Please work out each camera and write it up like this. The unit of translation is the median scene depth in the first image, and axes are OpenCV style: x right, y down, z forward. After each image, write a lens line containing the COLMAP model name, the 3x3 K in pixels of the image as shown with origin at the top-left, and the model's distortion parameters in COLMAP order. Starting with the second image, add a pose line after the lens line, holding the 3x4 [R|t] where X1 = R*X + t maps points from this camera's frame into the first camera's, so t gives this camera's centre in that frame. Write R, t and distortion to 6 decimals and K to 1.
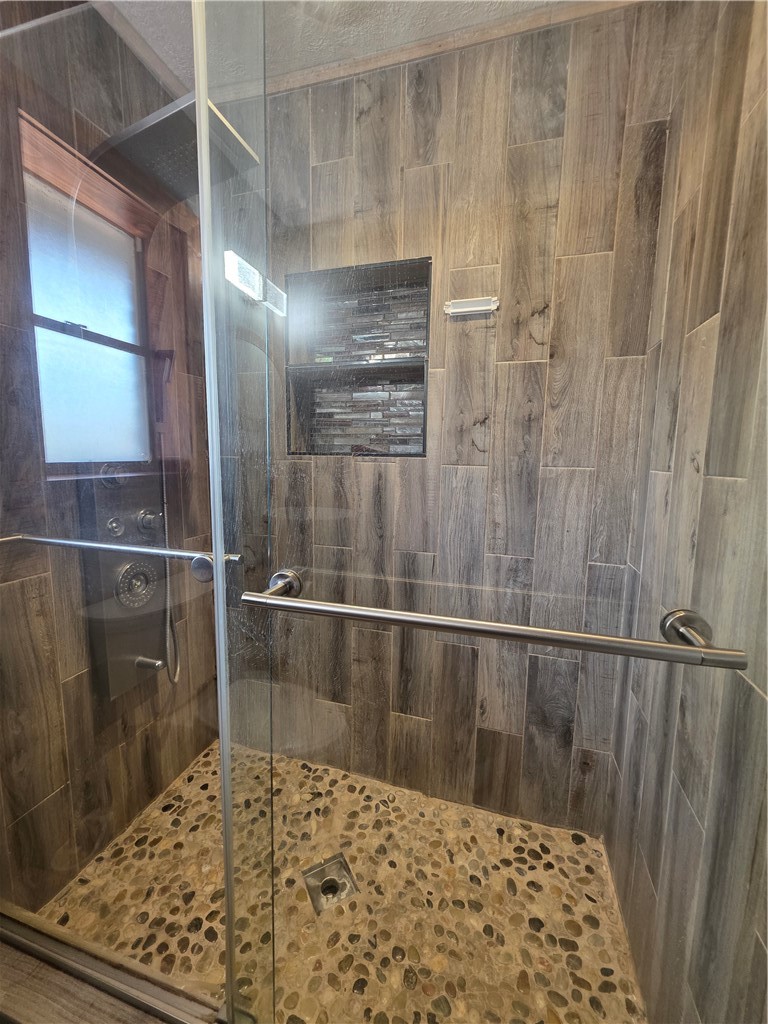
lens RADIAL K [[409.9, 0, 386.7], [0, 409.9, 503.4], [0, 0, 1]] dist [0.003407, -0.001498]
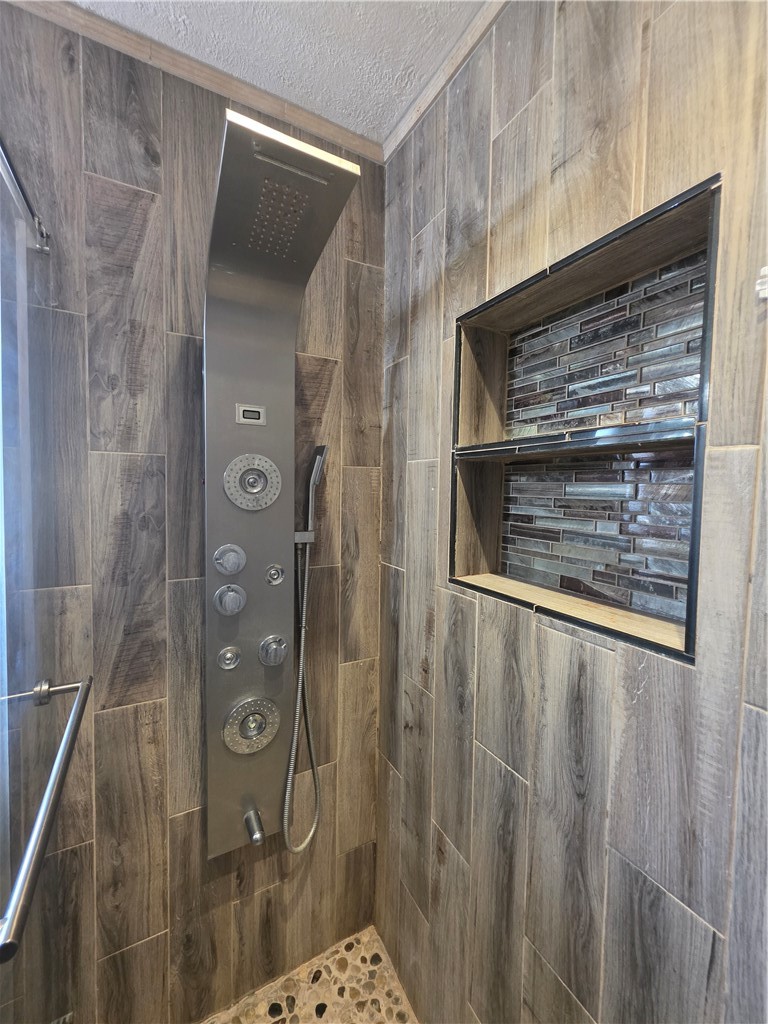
lens RADIAL K [[409.9, 0, 385.9], [0, 409.9, 503.5], [0, 0, 1]] dist [0.003407, -0.001498]
pose [[0.712752, 0.026999, -0.700896, 0.158366], [-0.093521, 0.993995, -0.056813, -0.219463], [0.695154, 0.106042, 0.710997, 0.502429]]
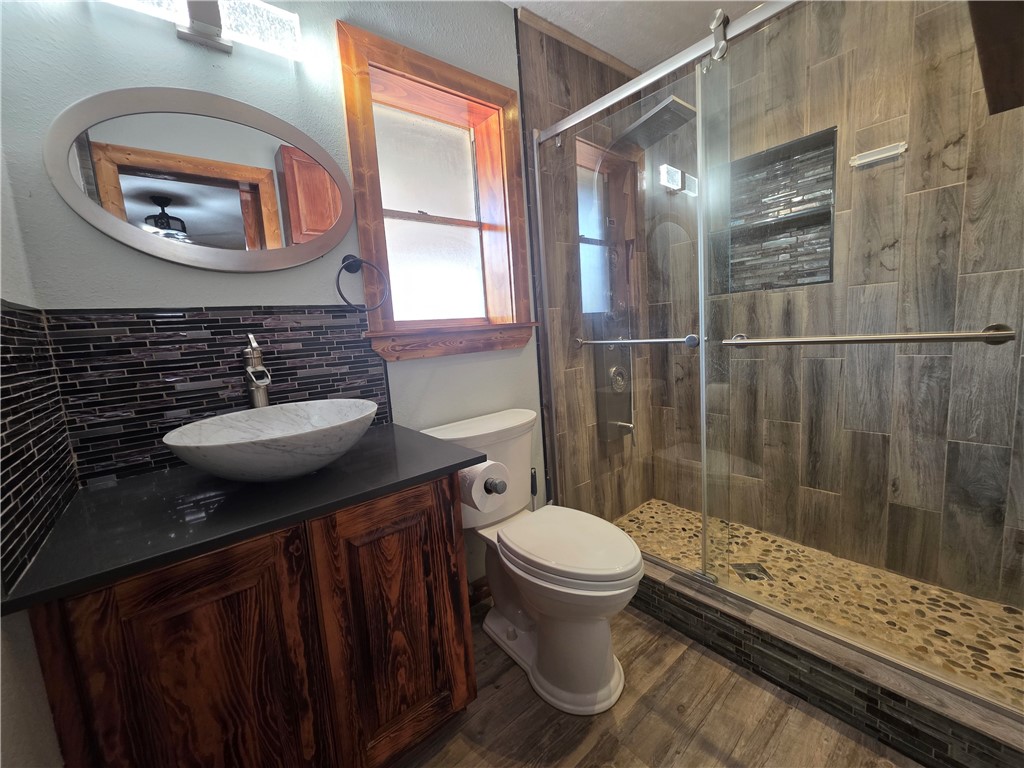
lens RADIAL K [[409.9, 0, 502.7], [0, 409.9, 382.2], [0, 0, 1]] dist [0.003407, -0.001498]
pose [[0.822049, -0.006087, -0.569384, -0.023894], [0.018013, 0.999720, 0.015318, 0.162791], [0.569131, -0.022848, 0.821929, -0.653912]]
